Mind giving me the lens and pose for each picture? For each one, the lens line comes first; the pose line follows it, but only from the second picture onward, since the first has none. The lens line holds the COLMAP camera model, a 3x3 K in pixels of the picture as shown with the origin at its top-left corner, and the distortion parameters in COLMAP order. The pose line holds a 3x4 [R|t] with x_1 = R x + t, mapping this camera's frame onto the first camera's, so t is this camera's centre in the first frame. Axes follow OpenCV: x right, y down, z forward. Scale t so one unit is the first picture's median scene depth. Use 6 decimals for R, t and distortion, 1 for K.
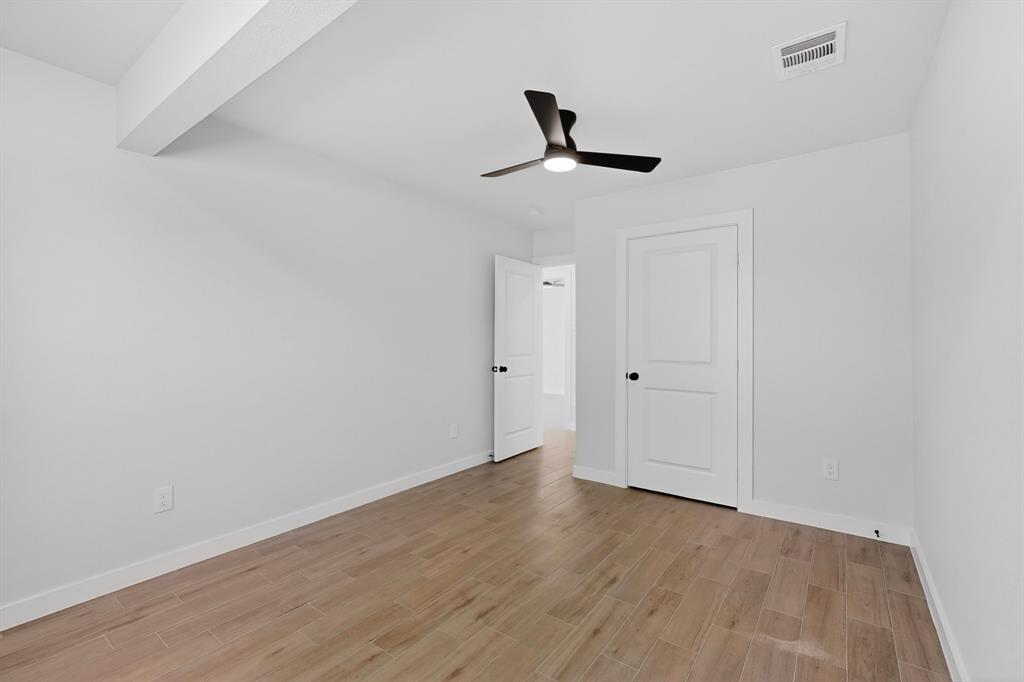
lens RADIAL K [[449.0, 0, 515.1], [0, 449.0, 347.1], [0, 0, 1]] dist [-0.001870, -0.000304]
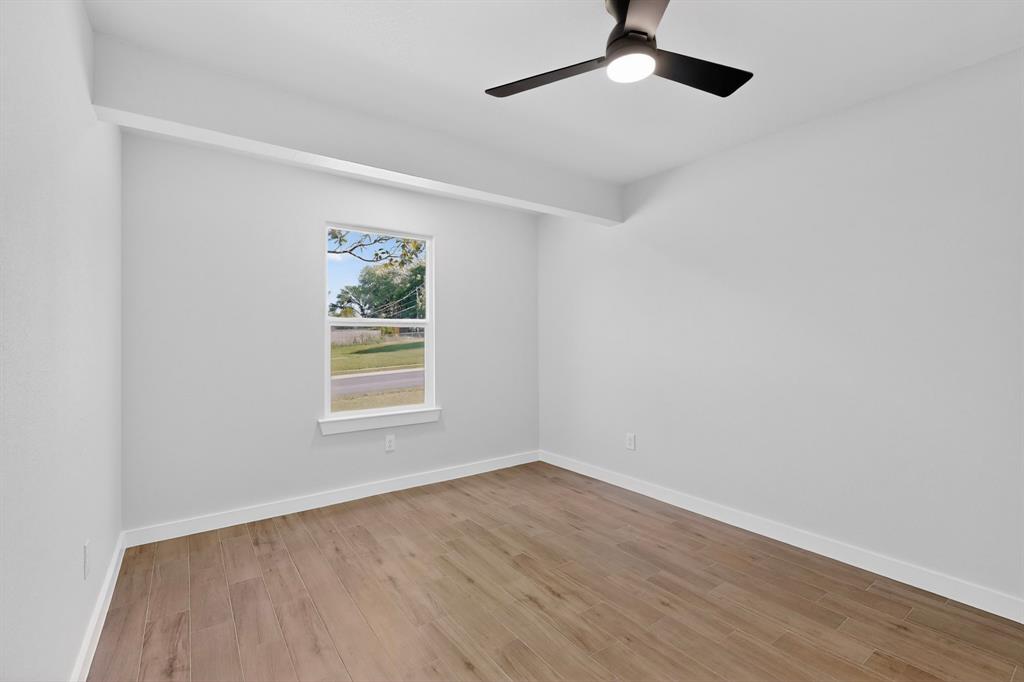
lens RADIAL K [[454.4, 0, 514.8], [0, 454.4, 338.2], [0, 0, 1]] dist [0.000753, -0.000020]
pose [[-0.301463, 0.006414, -0.953456, 0.870822], [-0.012228, 0.999869, 0.010593, -0.028007], [0.953400, 0.014852, -0.301345, 1.156291]]
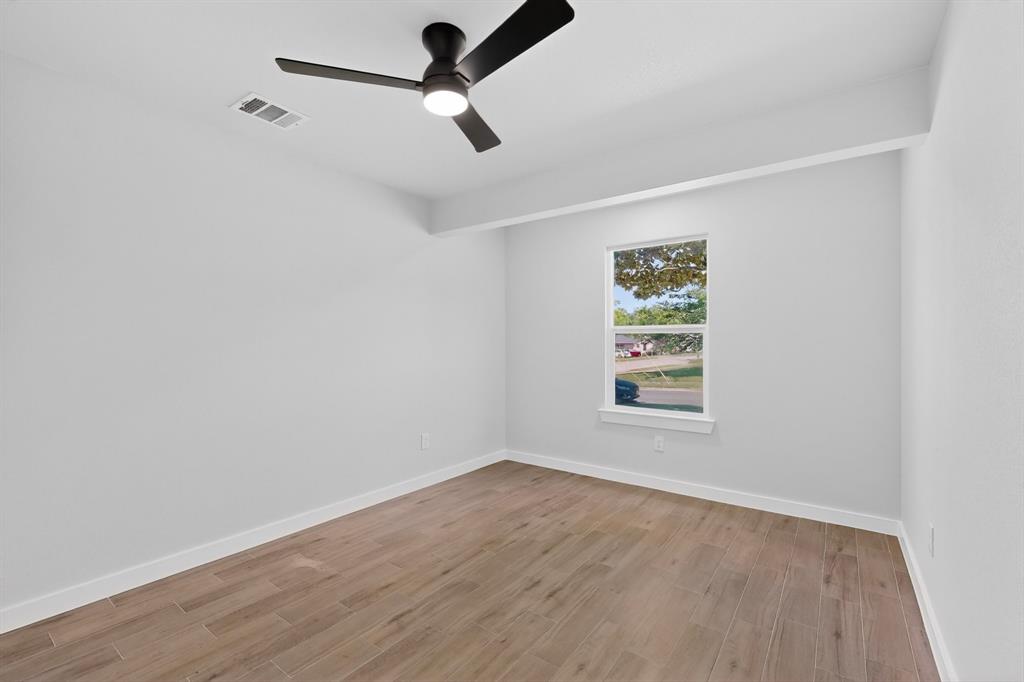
lens RADIAL K [[444.4, 0, 510.9], [0, 444.4, 339.2], [0, 0, 1]] dist [0.000331, -0.000077]
pose [[-0.999990, 0.000288, 0.004540, -0.012406], [0.000339, 0.999938, 0.011162, -0.042559], [-0.004537, 0.011163, -0.999927, 1.943681]]
